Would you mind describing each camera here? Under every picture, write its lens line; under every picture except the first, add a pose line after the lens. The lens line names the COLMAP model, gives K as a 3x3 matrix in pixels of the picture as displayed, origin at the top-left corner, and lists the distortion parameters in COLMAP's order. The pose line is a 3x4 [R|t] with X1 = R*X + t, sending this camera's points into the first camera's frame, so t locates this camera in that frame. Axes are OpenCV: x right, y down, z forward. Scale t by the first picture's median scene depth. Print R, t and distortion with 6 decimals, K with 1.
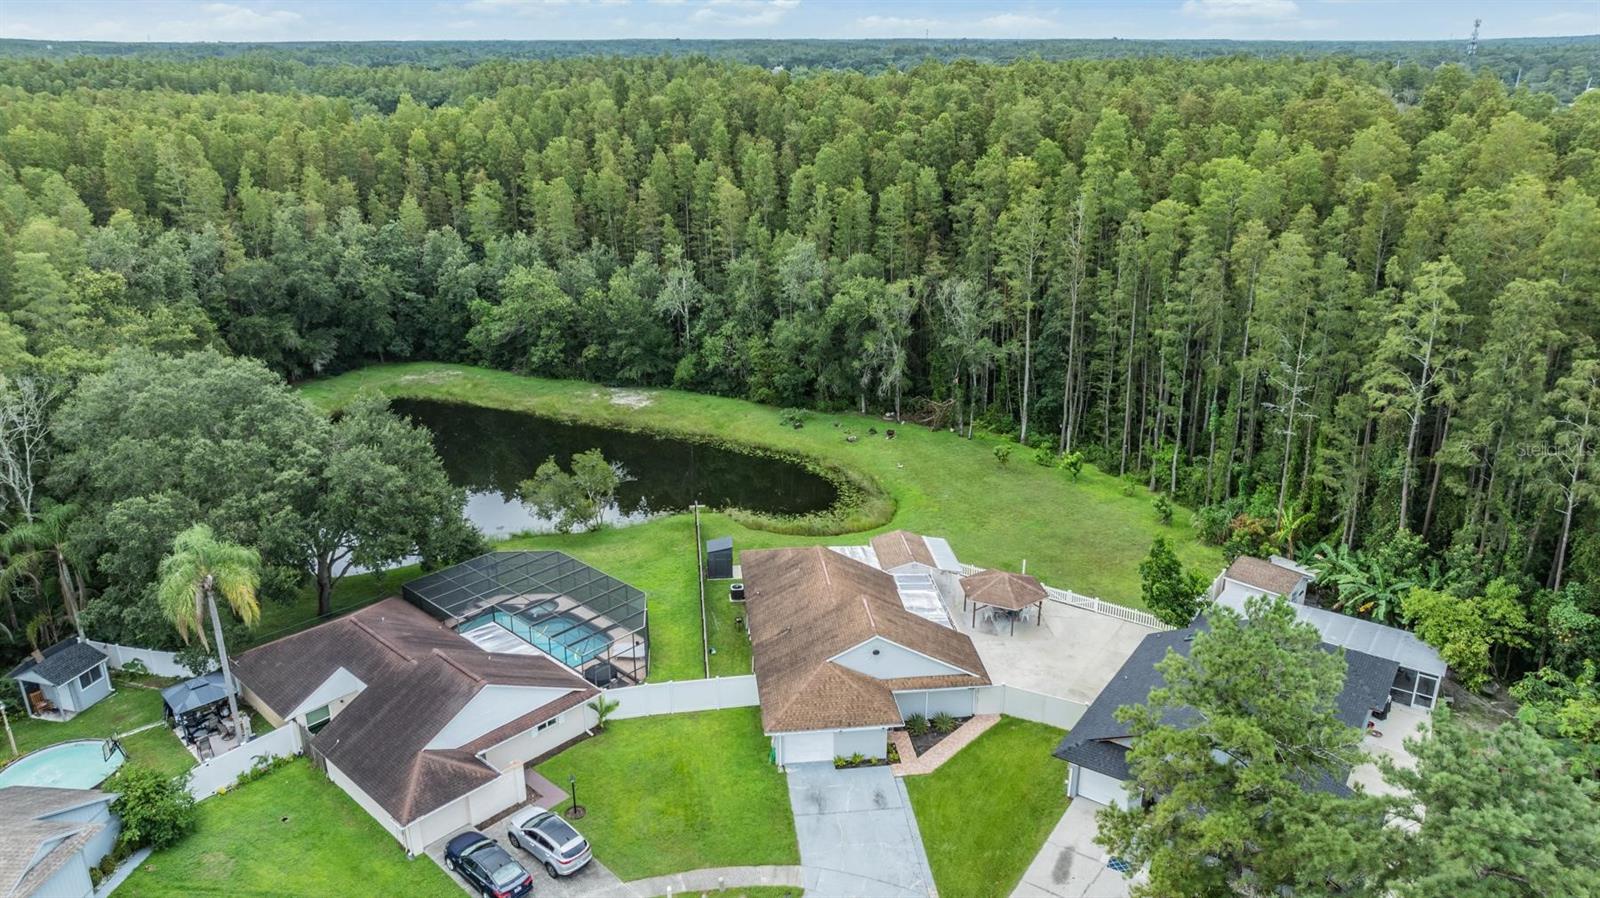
lens RADIAL K [[1114.2, 0, 800.0], [0, 1114.2, 449.0], [0, 0, 1]] dist [-0.008425, 0.001206]
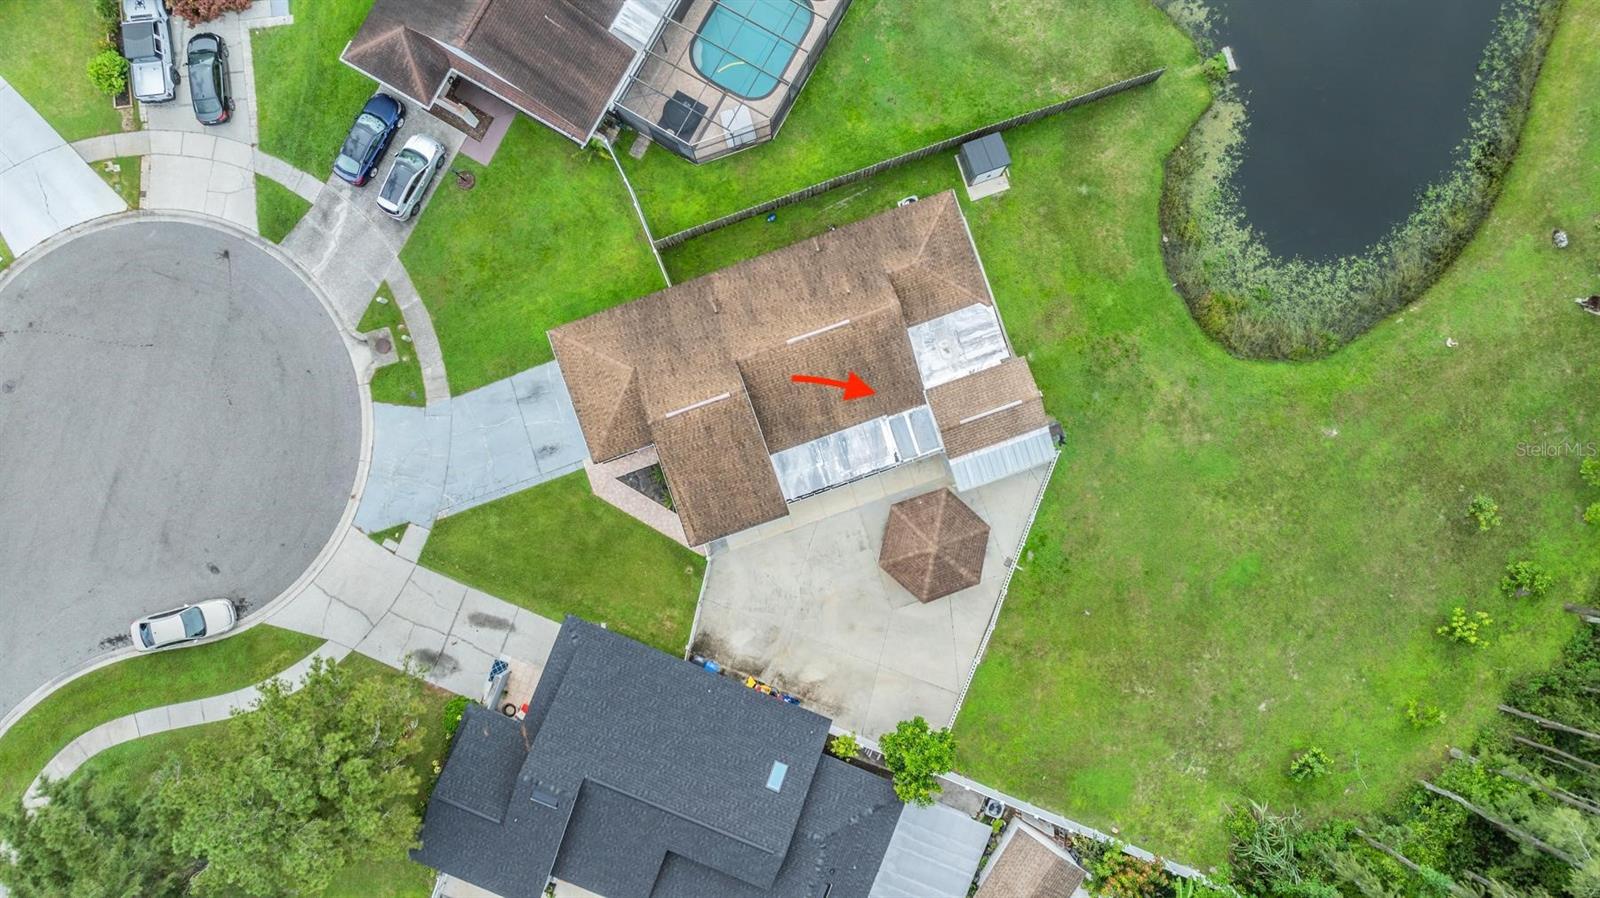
lens RADIAL K [[1126.8, 0, 800.0], [0, 1126.8, 449.0], [0, 0, 1]] dist [-0.004601, -0.002654]
pose [[0.223309, 0.974394, -0.026239, 0.095116], [-0.324795, 0.099762, 0.940508, -0.484139], [0.919044, -0.201502, 0.338756, 0.541417]]
